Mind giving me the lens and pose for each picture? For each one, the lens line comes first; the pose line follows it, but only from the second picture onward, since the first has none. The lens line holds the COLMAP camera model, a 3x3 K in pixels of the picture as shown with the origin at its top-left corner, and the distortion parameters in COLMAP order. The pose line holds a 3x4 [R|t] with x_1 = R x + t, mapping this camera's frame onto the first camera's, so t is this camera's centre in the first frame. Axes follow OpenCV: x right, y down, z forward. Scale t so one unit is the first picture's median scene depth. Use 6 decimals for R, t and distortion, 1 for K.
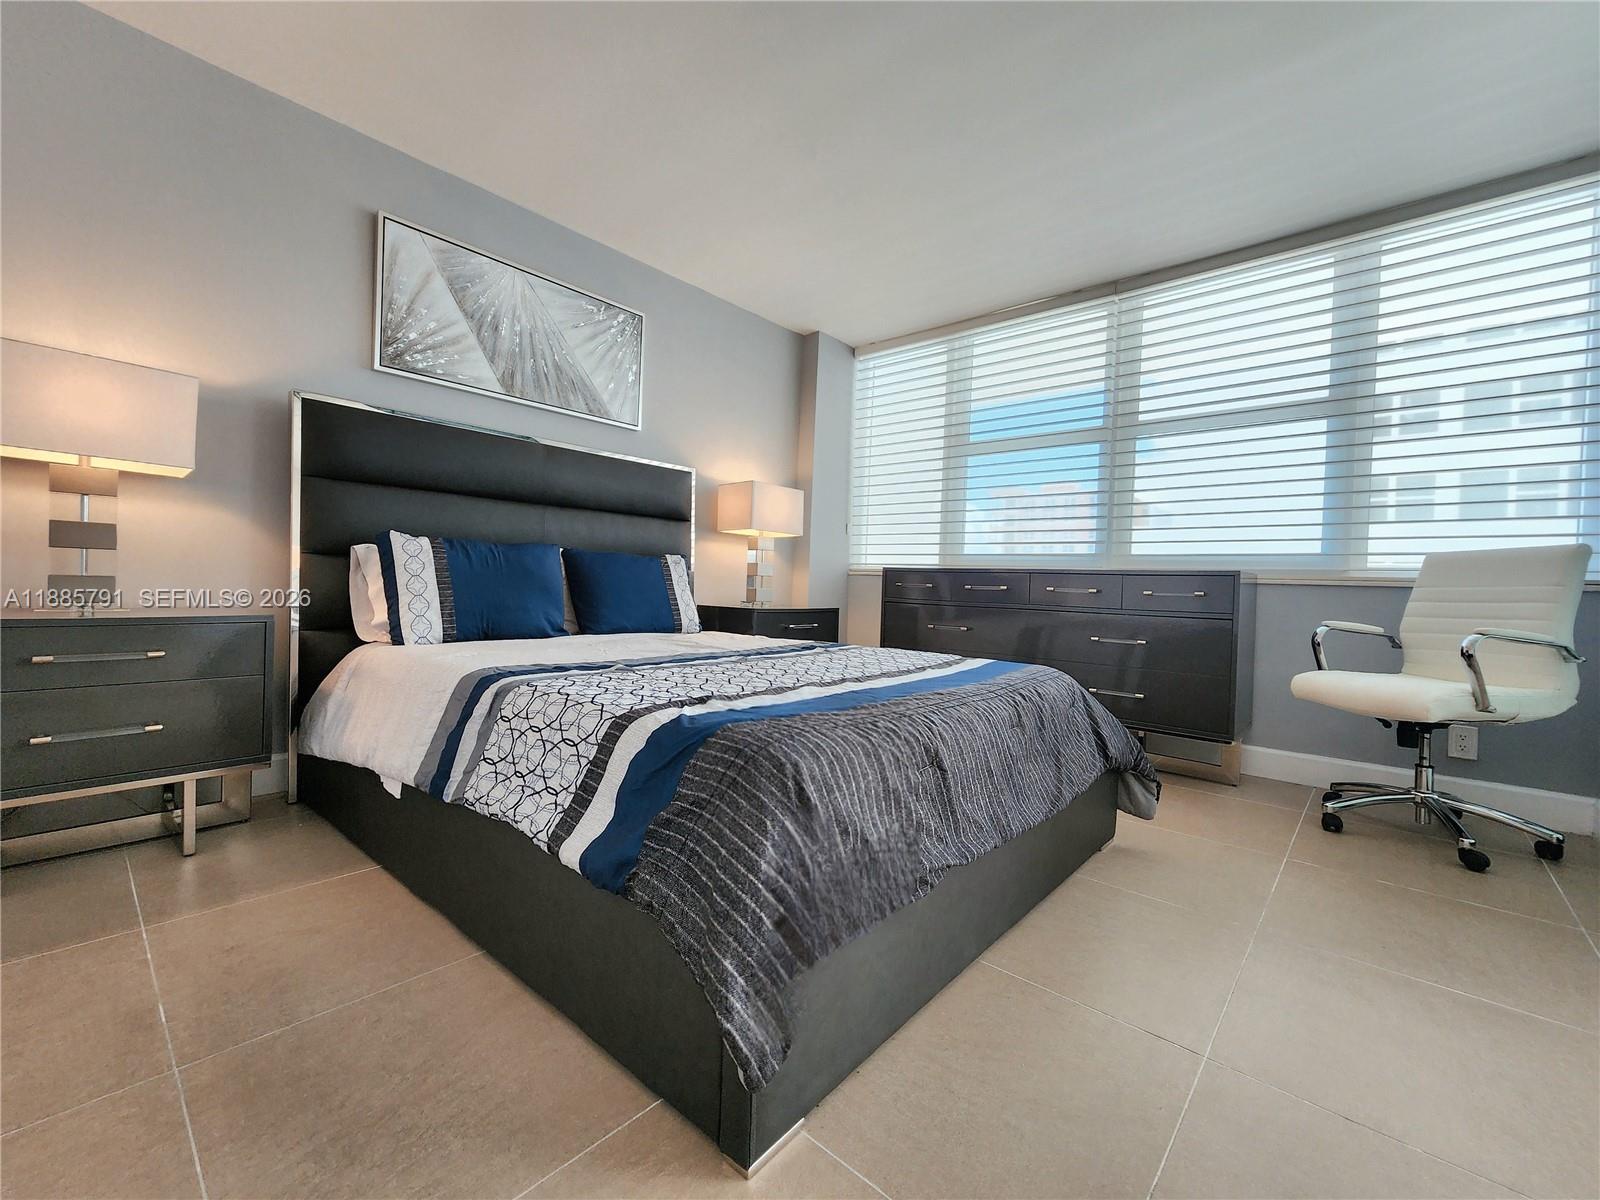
lens RADIAL K [[663.0, 0, 799.6], [0, 663.0, 600.4], [0, 0, 1]] dist [0.001788, 0.000780]
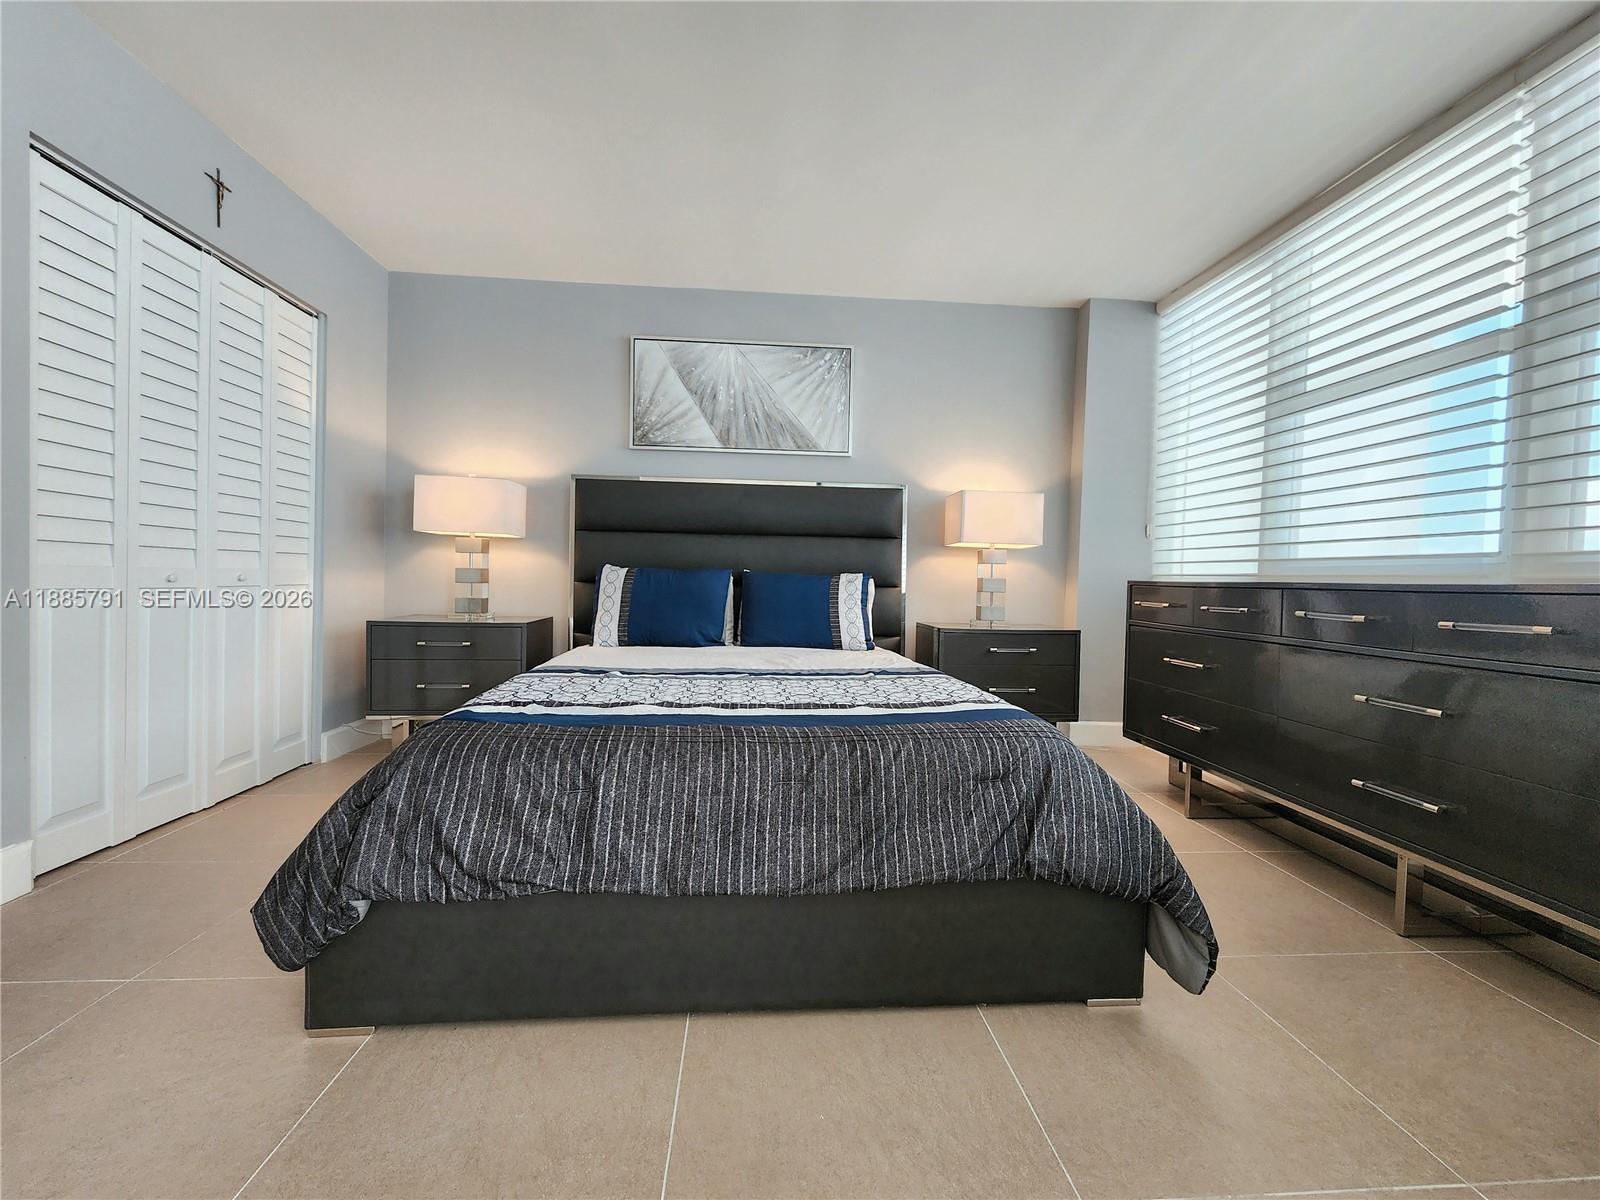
lens RADIAL K [[663.0, 0, 799.9], [0, 663.0, 602.9], [0, 0, 1]] dist [0.001788, 0.000780]
pose [[0.711265, 0.007300, -0.702887, 0.510409], [-0.014957, 0.999877, -0.004751, -0.018125], [0.702765, 0.013892, 0.711286, 0.221072]]
